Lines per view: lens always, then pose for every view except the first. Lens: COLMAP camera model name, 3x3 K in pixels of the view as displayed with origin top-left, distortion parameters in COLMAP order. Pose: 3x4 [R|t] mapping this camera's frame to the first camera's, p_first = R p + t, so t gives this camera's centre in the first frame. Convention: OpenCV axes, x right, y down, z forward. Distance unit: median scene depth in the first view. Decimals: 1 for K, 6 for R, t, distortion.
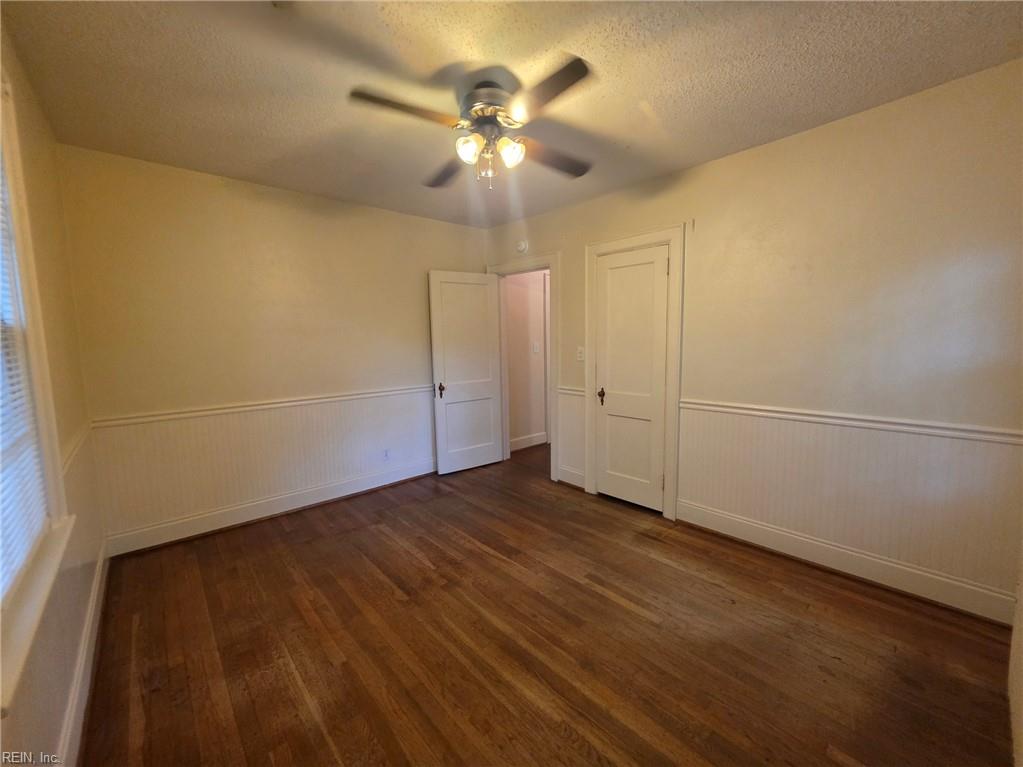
lens RADIAL K [[416.6, 0, 513.1], [0, 416.6, 378.4], [0, 0, 1]] dist [-0.000069, -0.000770]
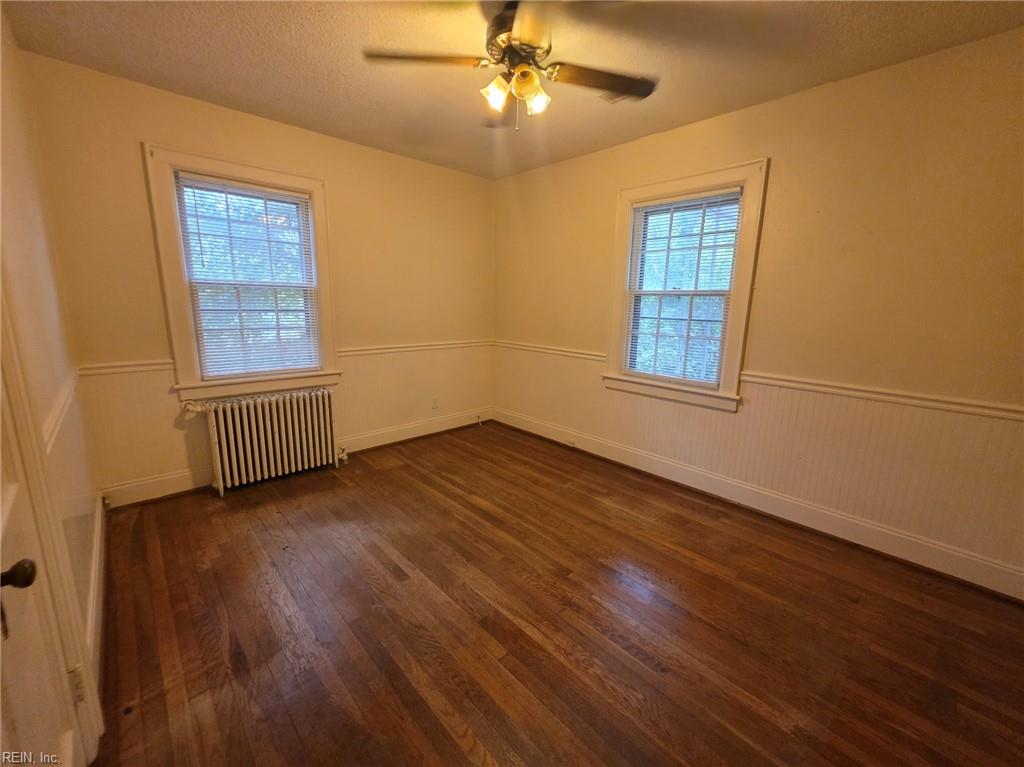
lens RADIAL K [[411.3, 0, 513.2], [0, 411.3, 378.9], [0, 0, 1]] dist [-0.000532, -0.000174]
pose [[-0.999733, -0.000582, -0.023104, -0.024601], [-0.007046, 0.959769, 0.280704, -0.173793], [0.022011, 0.280792, -0.959516, 1.918135]]
